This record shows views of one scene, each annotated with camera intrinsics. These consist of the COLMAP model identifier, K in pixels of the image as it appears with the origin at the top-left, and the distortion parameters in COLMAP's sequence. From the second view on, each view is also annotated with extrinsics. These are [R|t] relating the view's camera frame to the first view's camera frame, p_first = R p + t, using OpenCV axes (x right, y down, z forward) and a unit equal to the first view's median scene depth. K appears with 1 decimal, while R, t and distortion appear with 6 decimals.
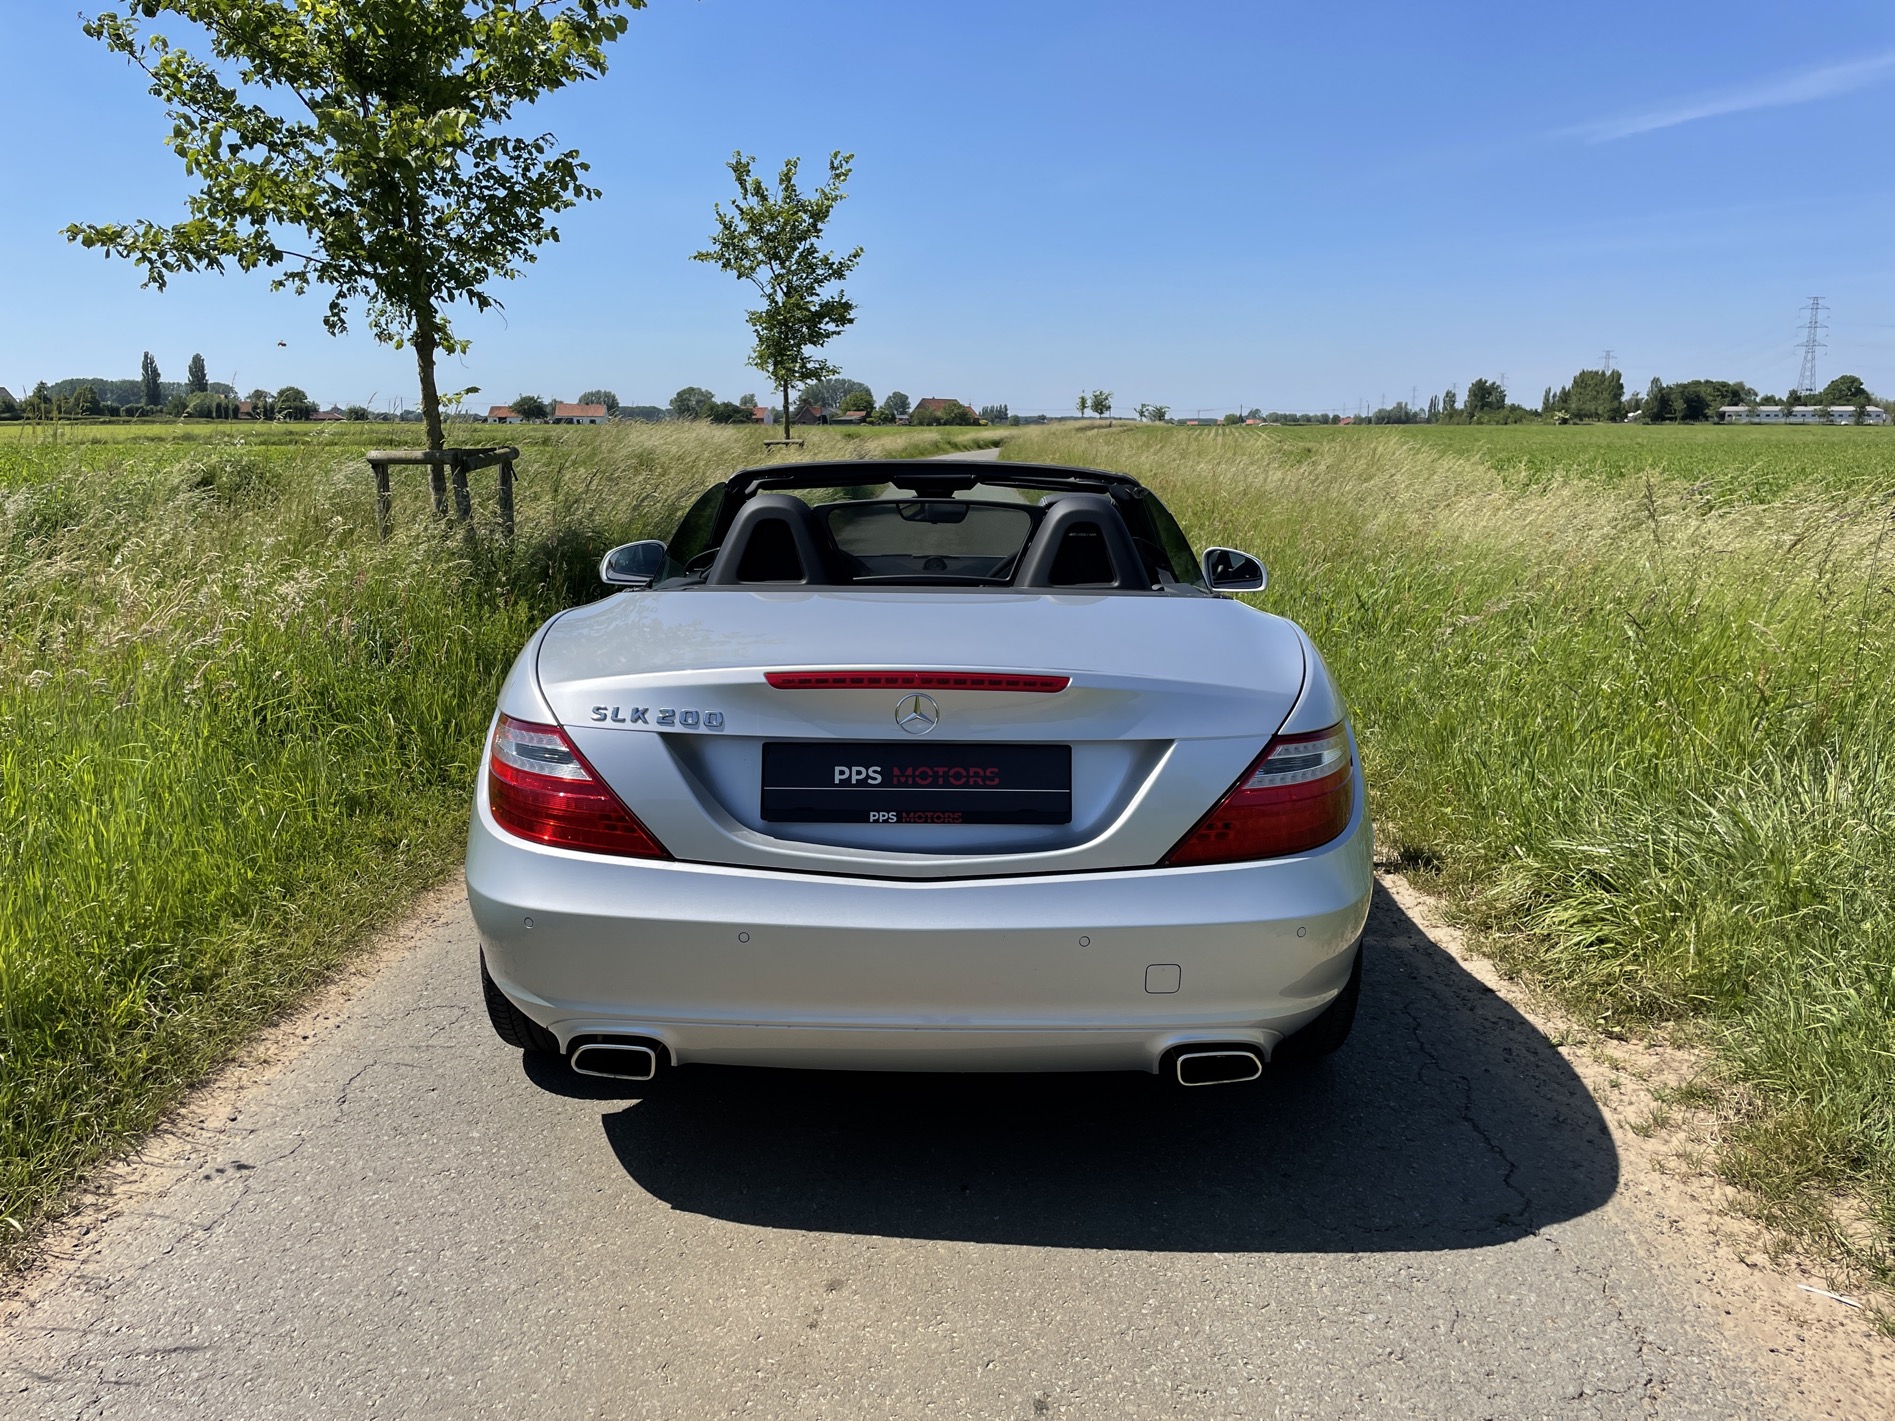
lens RADIAL K [[1457.2, 0, 947.8], [0, 1457.2, 700.1], [0, 0, 1]] dist [0.085858, -0.141748]
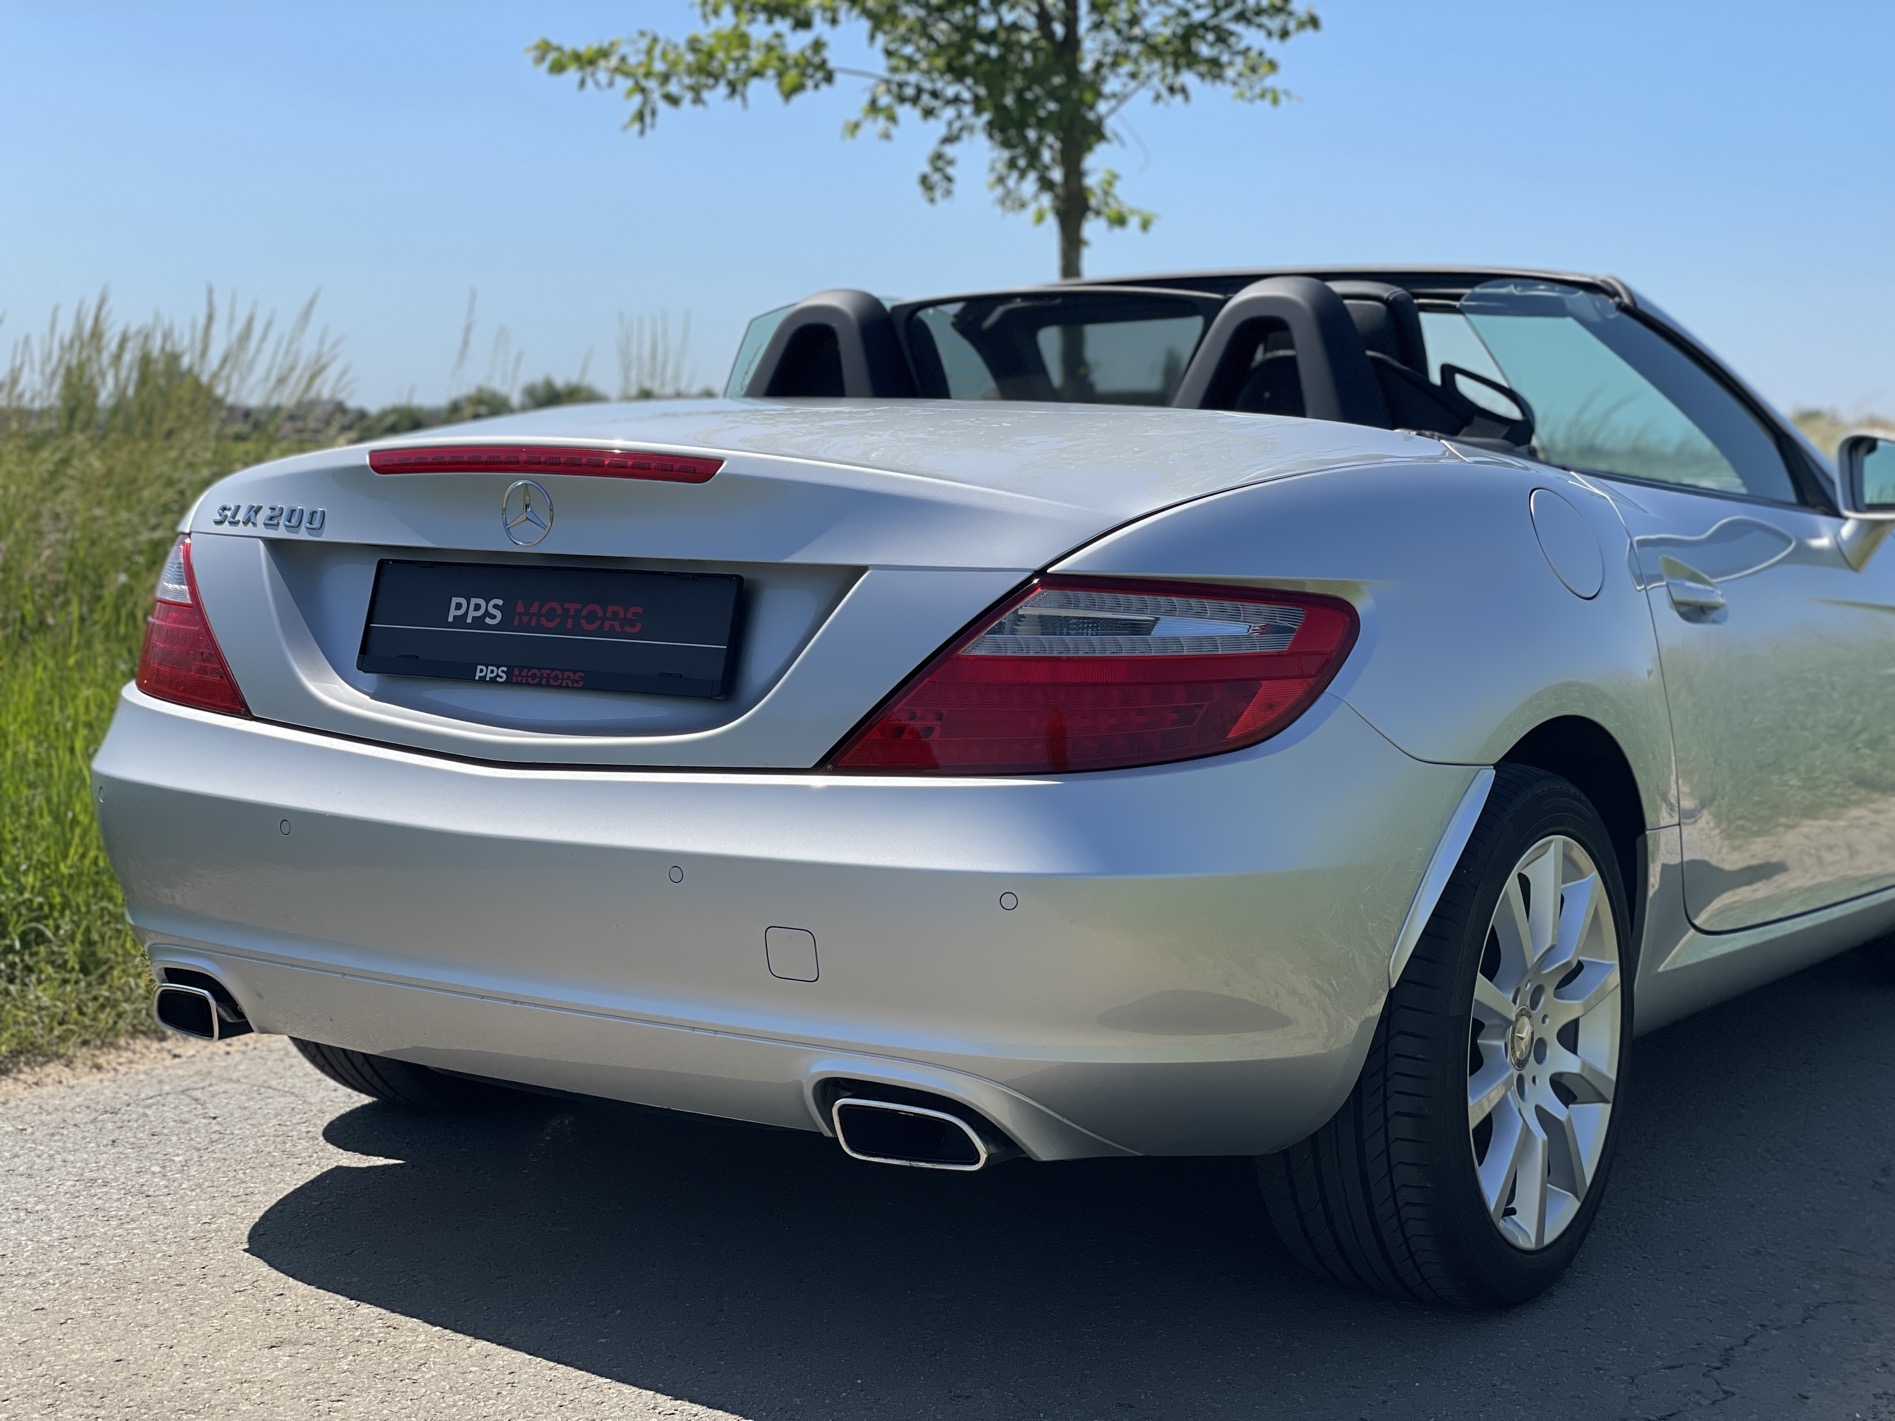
lens RADIAL K [[2899.0, 0, 904.2], [0, 2899.0, 666.0], [0, 0, 1]] dist [0.119940, -0.297241]
pose [[0.829225, 0.043628, -0.557210, 0.747219], [-0.110280, 0.990121, -0.086592, 0.151110], [0.547927, 0.133254, 0.825845, 0.017675]]
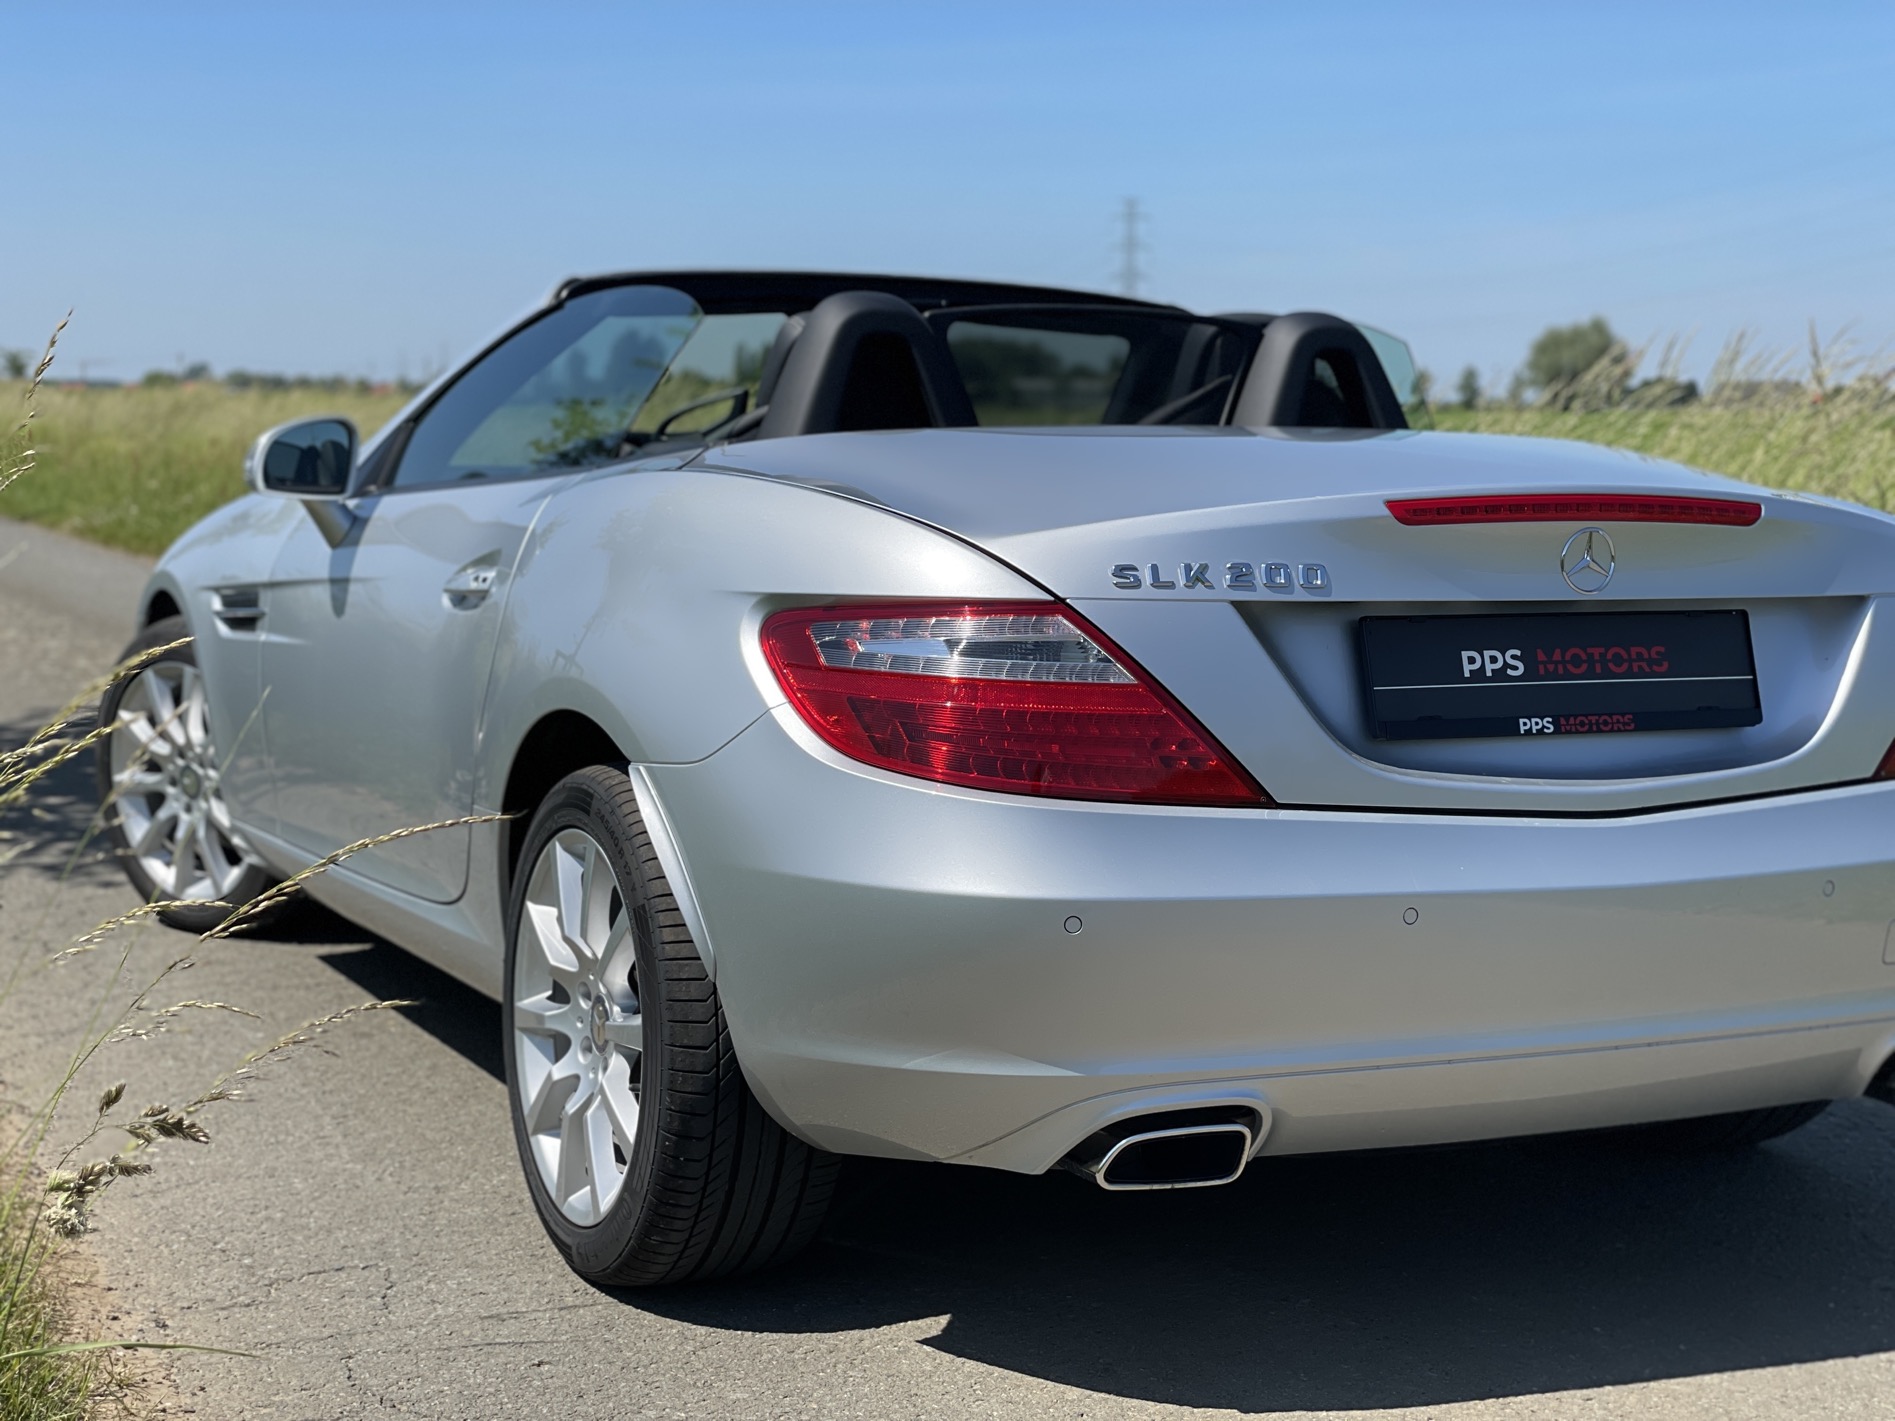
lens RADIAL K [[2885.3, 0, 947.5], [0, 2885.3, 710.5], [0, 0, 1]] dist [0.104488, -0.022675]
pose [[0.893548, -0.037710, 0.447381, -0.755124], [0.072839, 0.995441, -0.061575, 0.118758], [-0.443019, 0.087607, 0.892221, -0.023794]]
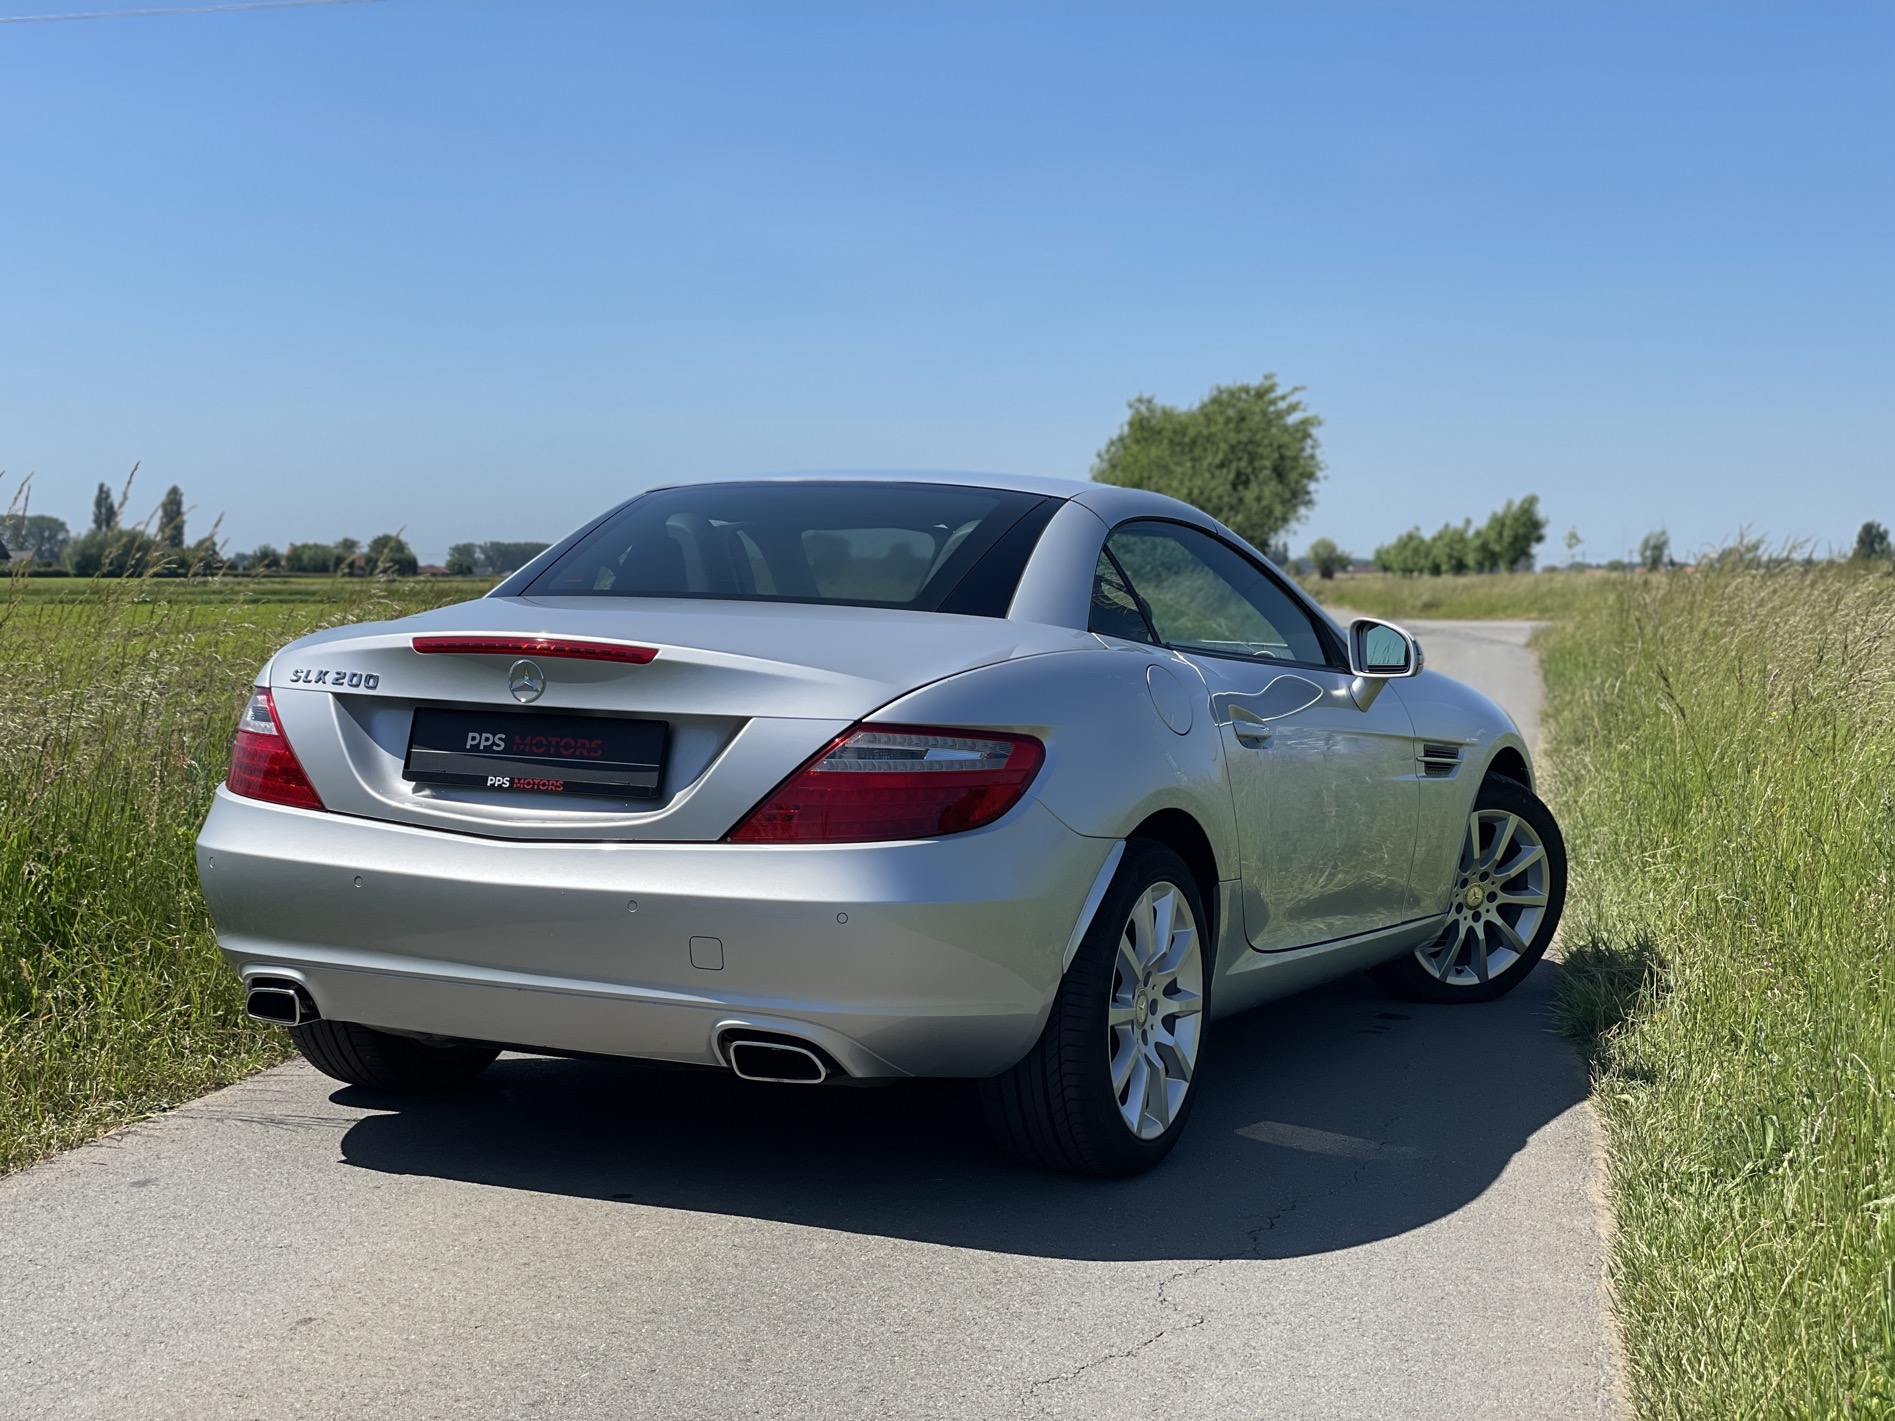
lens RADIAL K [[2885.3, 0, 947.5], [0, 2885.3, 710.5], [0, 0, 1]] dist [0.104488, -0.022675]
pose [[0.898745, 0.037440, -0.436870, 1.007739], [-0.099007, 0.987944, -0.119015, 0.215781], [0.427147, 0.150218, 0.891617, -0.618971]]
